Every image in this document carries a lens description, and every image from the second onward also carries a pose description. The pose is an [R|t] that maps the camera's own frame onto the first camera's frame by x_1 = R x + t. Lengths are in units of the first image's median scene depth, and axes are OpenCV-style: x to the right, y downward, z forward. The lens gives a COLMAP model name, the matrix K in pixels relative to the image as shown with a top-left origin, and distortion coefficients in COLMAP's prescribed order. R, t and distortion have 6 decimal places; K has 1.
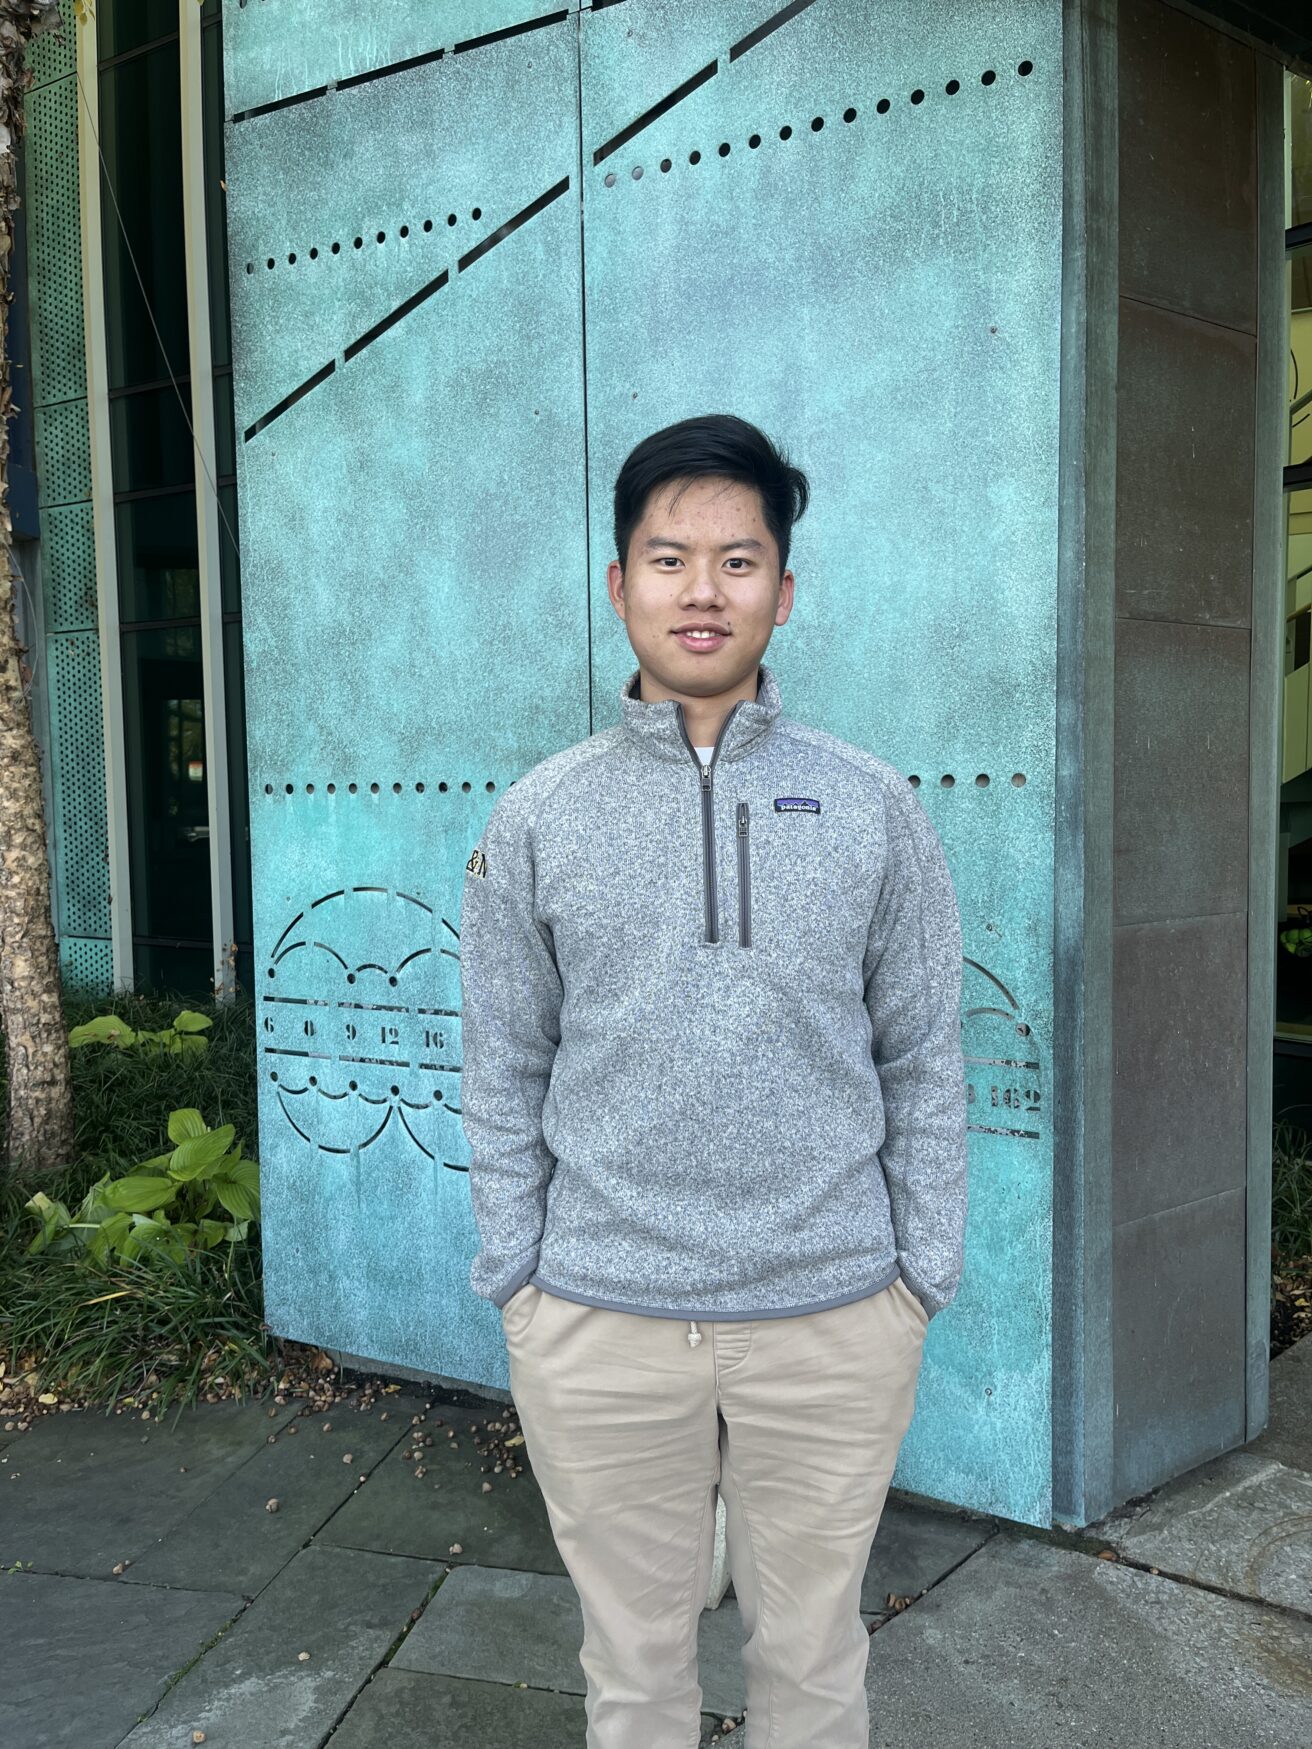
lens RADIAL K [[1300.9, 0, 645.0], [0, 1300.9, 870.4], [0, 0, 1]] dist [0.086856, -0.005262]
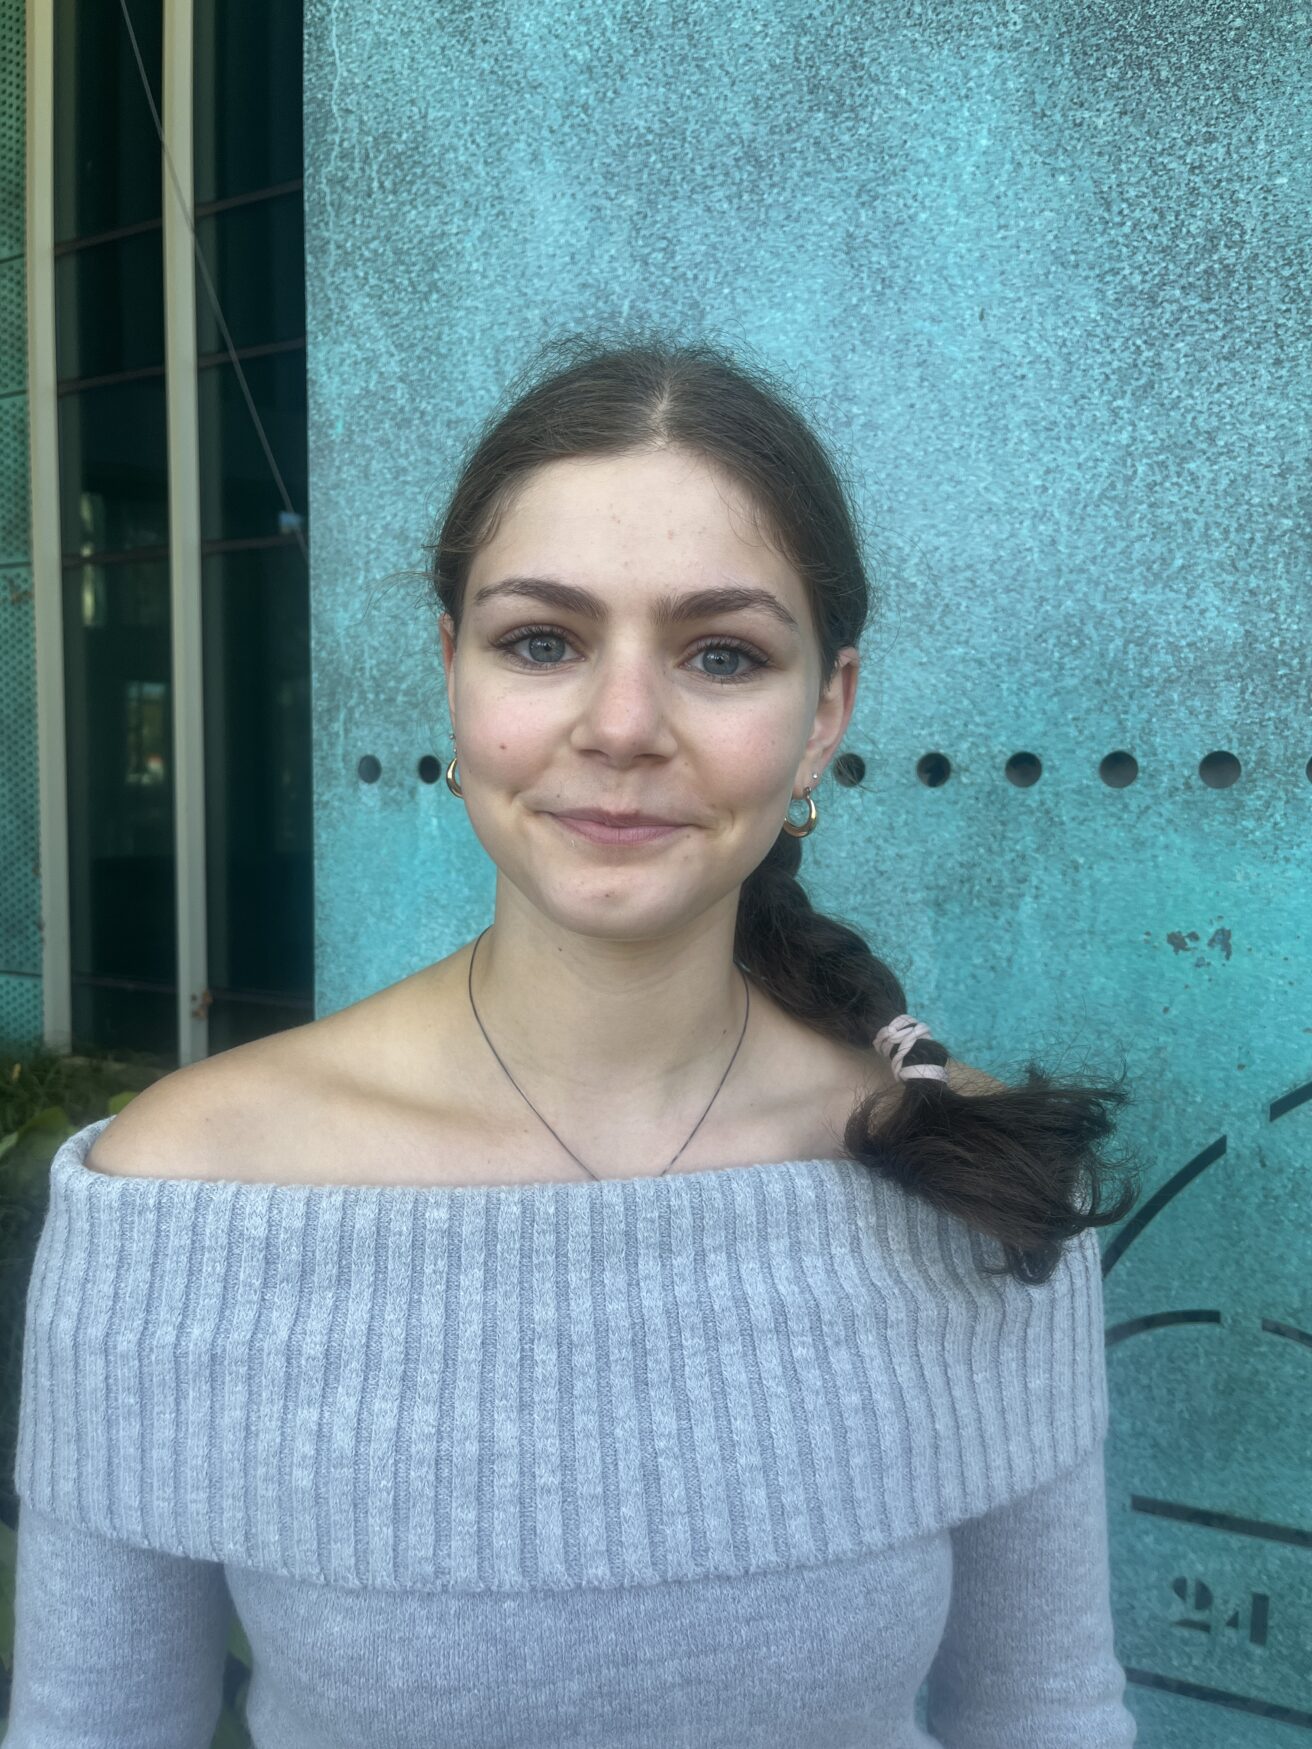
lens RADIAL K [[1327.7, 0, 653.9], [0, 1327.7, 873.0], [0, 0, 1]] dist [0.028707, -0.020245]
pose [[0.999385, 0.016075, 0.031154, -0.220172], [-0.016052, 0.999871, -0.000993, -0.034100], [-0.031166, 0.000493, 0.999514, 0.629051]]
